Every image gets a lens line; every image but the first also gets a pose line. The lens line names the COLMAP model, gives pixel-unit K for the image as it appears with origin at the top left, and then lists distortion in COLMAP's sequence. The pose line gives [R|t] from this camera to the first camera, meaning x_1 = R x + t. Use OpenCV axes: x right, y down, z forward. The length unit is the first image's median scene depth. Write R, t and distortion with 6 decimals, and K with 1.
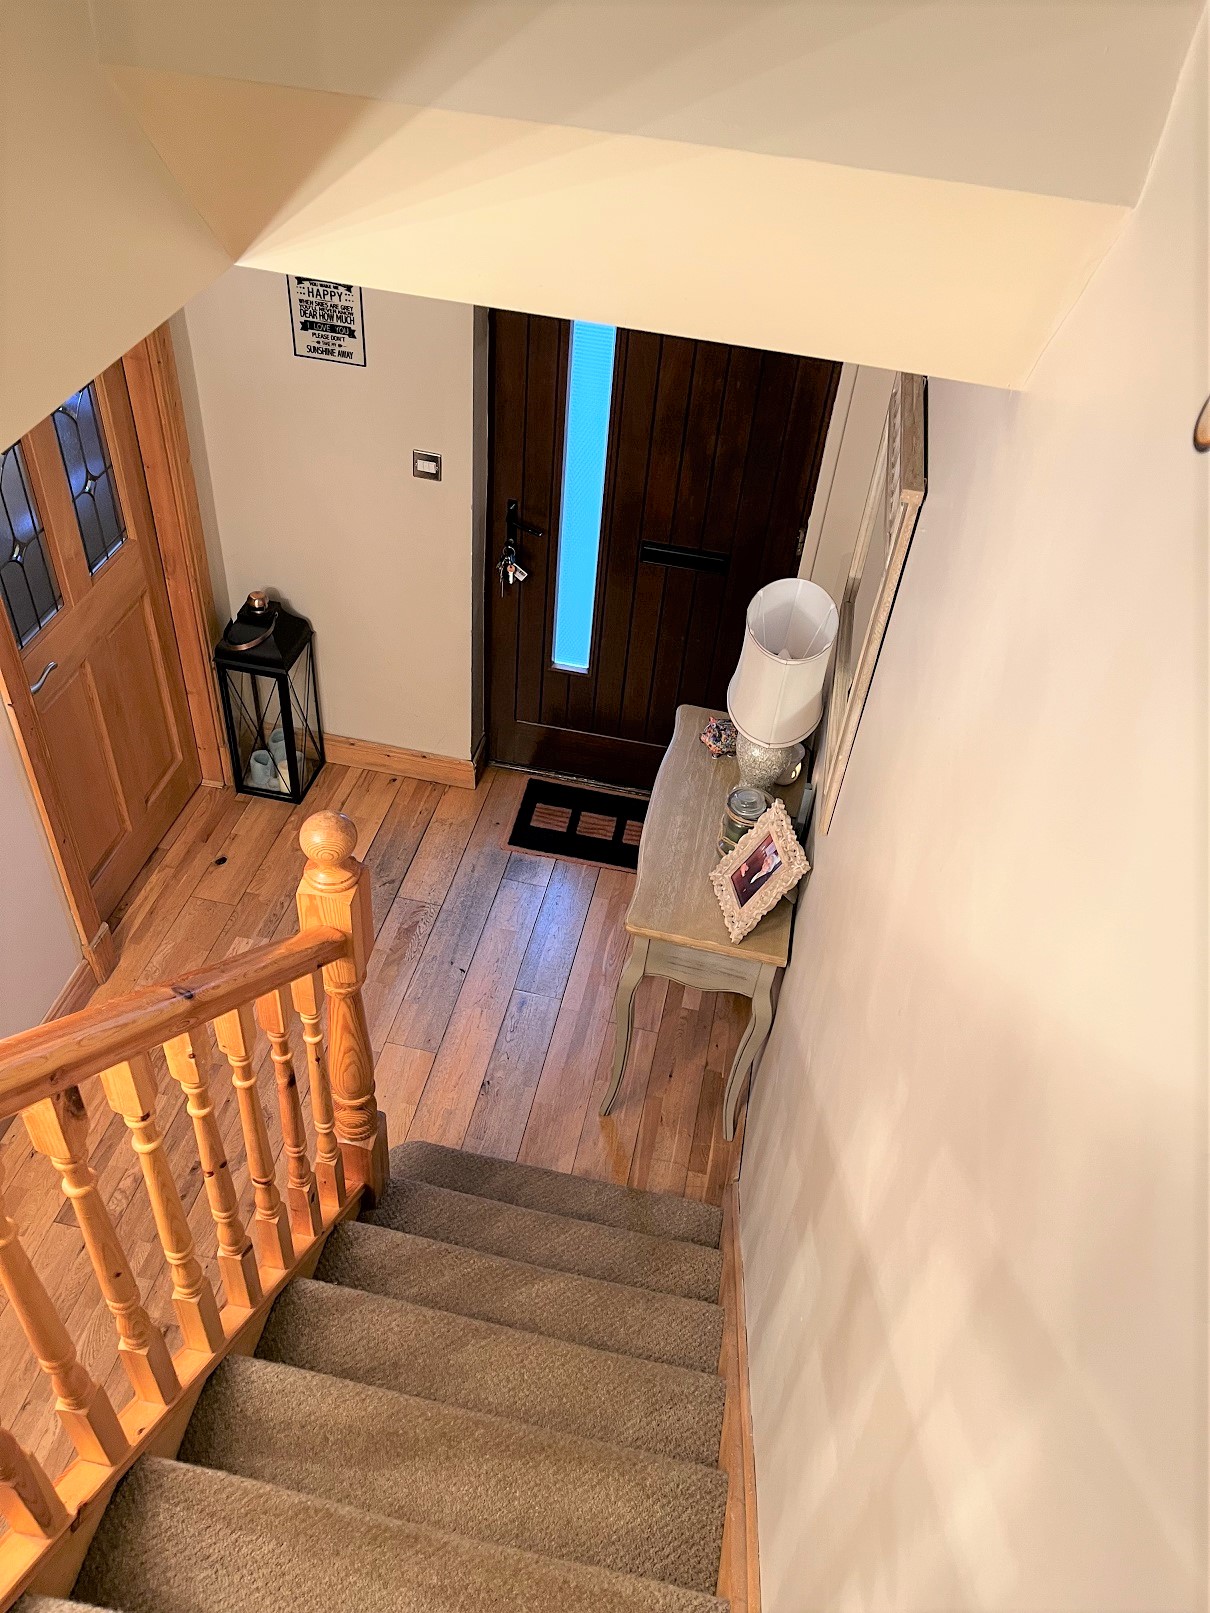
lens RADIAL K [[1222.5, 0, 611.0], [0, 1222.5, 779.1], [0, 0, 1]] dist [0.051230, -0.071796]
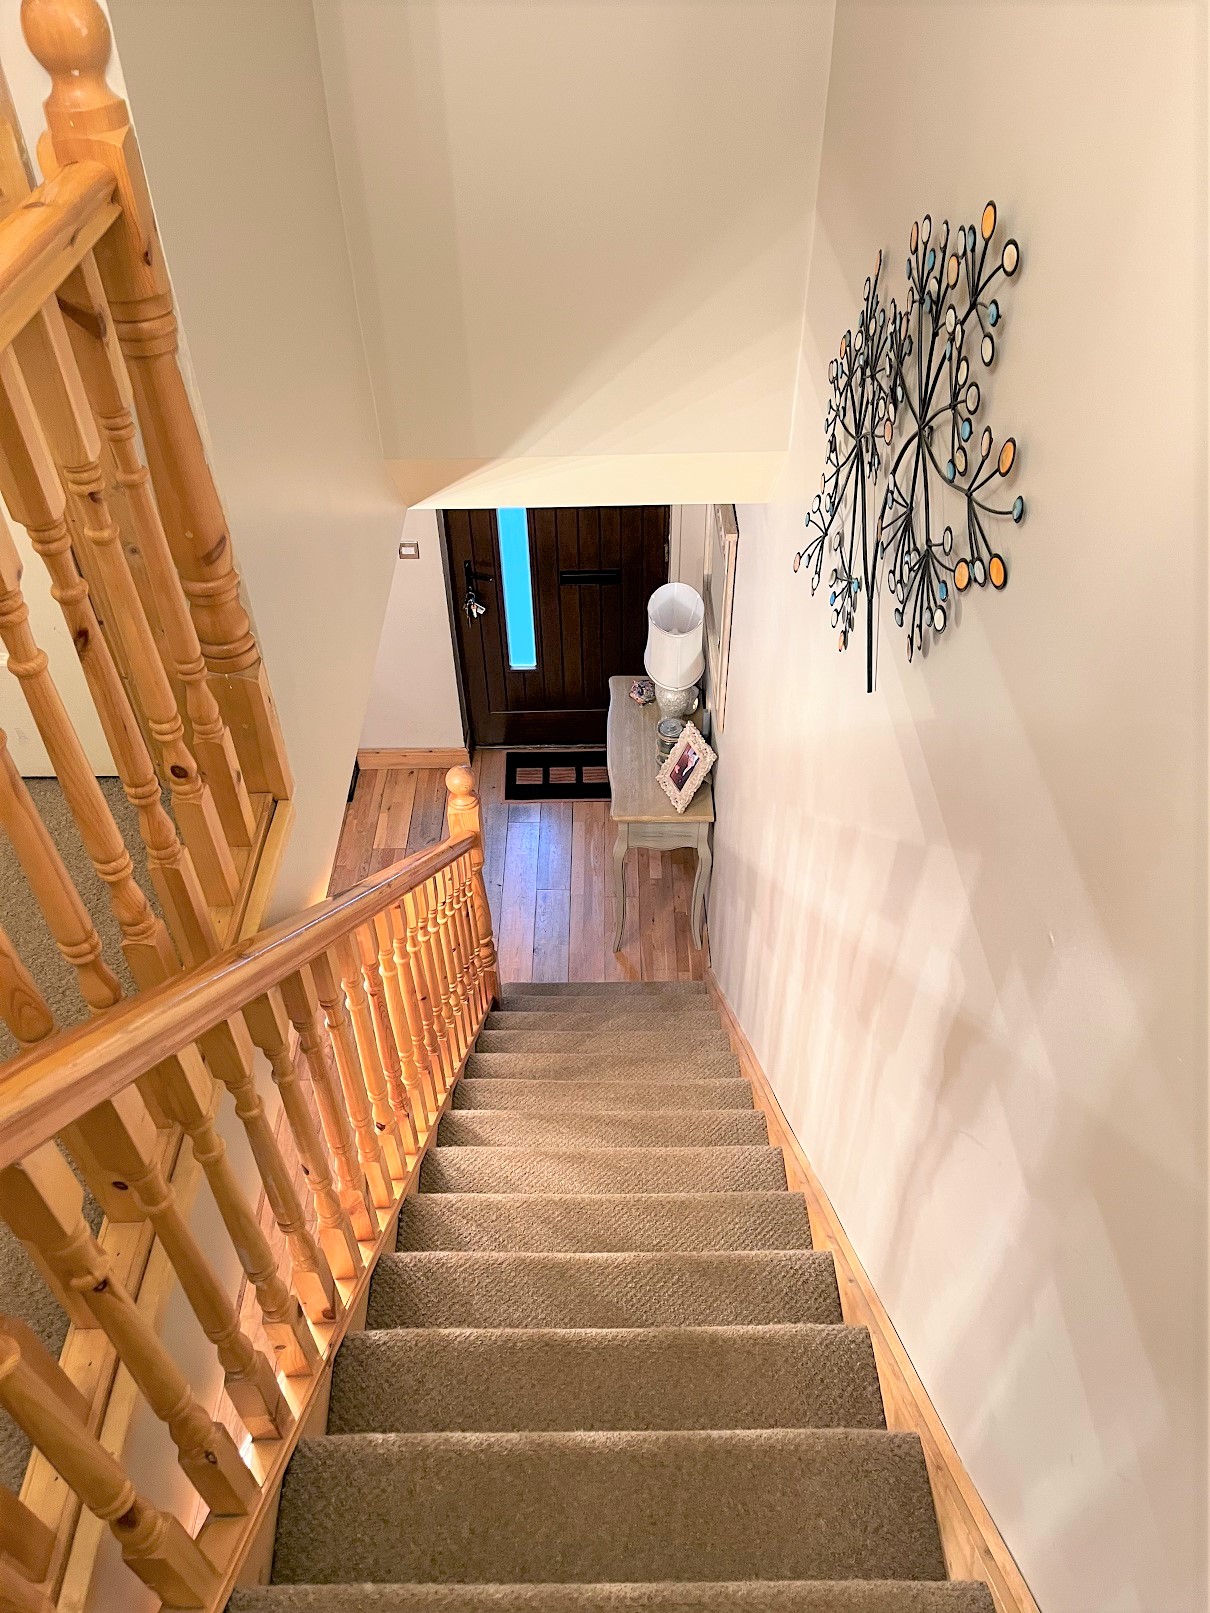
lens RADIAL K [[1222.5, 0, 607.0], [0, 1222.5, 814.8], [0, 0, 1]] dist [0.051230, -0.071796]
pose [[0.976045, -0.202709, 0.079023, -0.105154], [0.199483, 0.978780, 0.046862, 0.034838], [-0.086845, -0.029975, 0.995771, -0.518291]]
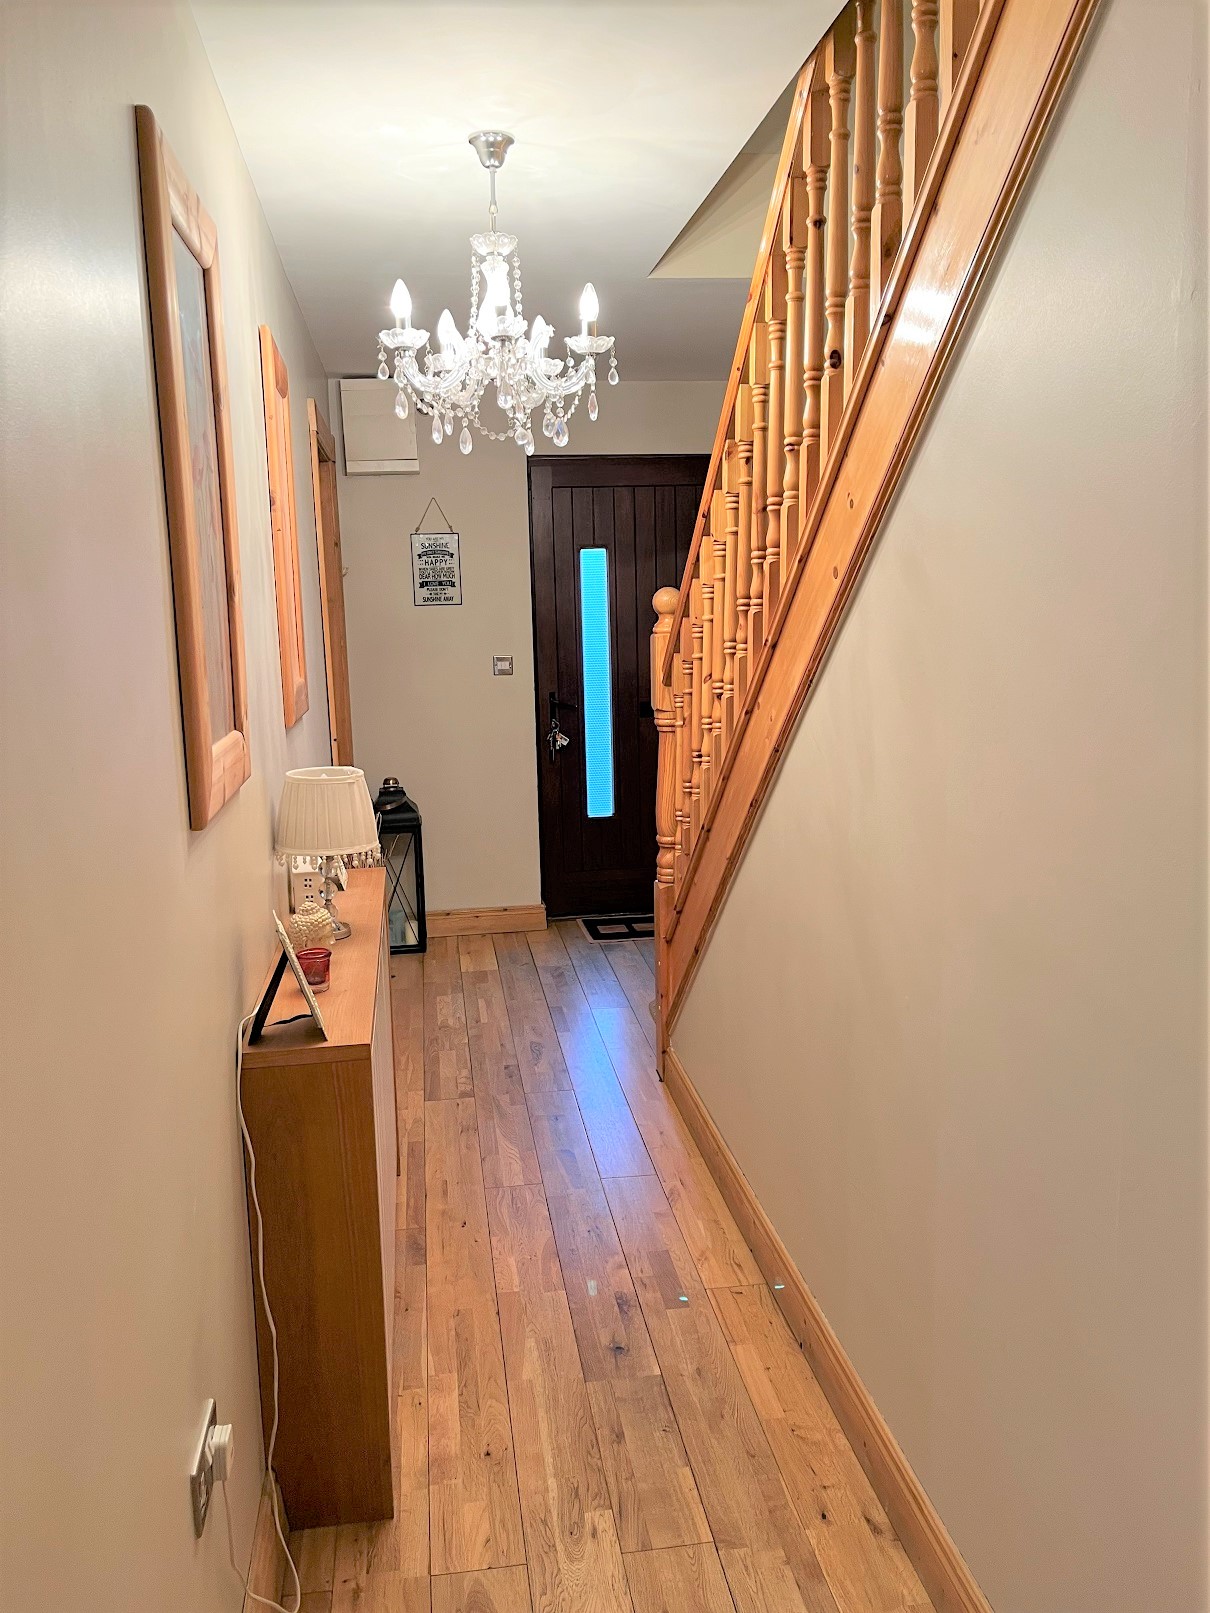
lens RADIAL K [[1222.5, 0, 606.7], [0, 1222.5, 805.5], [0, 0, 1]] dist [0.051230, -0.071796]
pose [[0.936693, -0.155681, 0.313640, -0.568012], [0.295575, 0.831777, -0.469874, 0.683006], [-0.187728, 0.532832, 0.825135, -0.195405]]
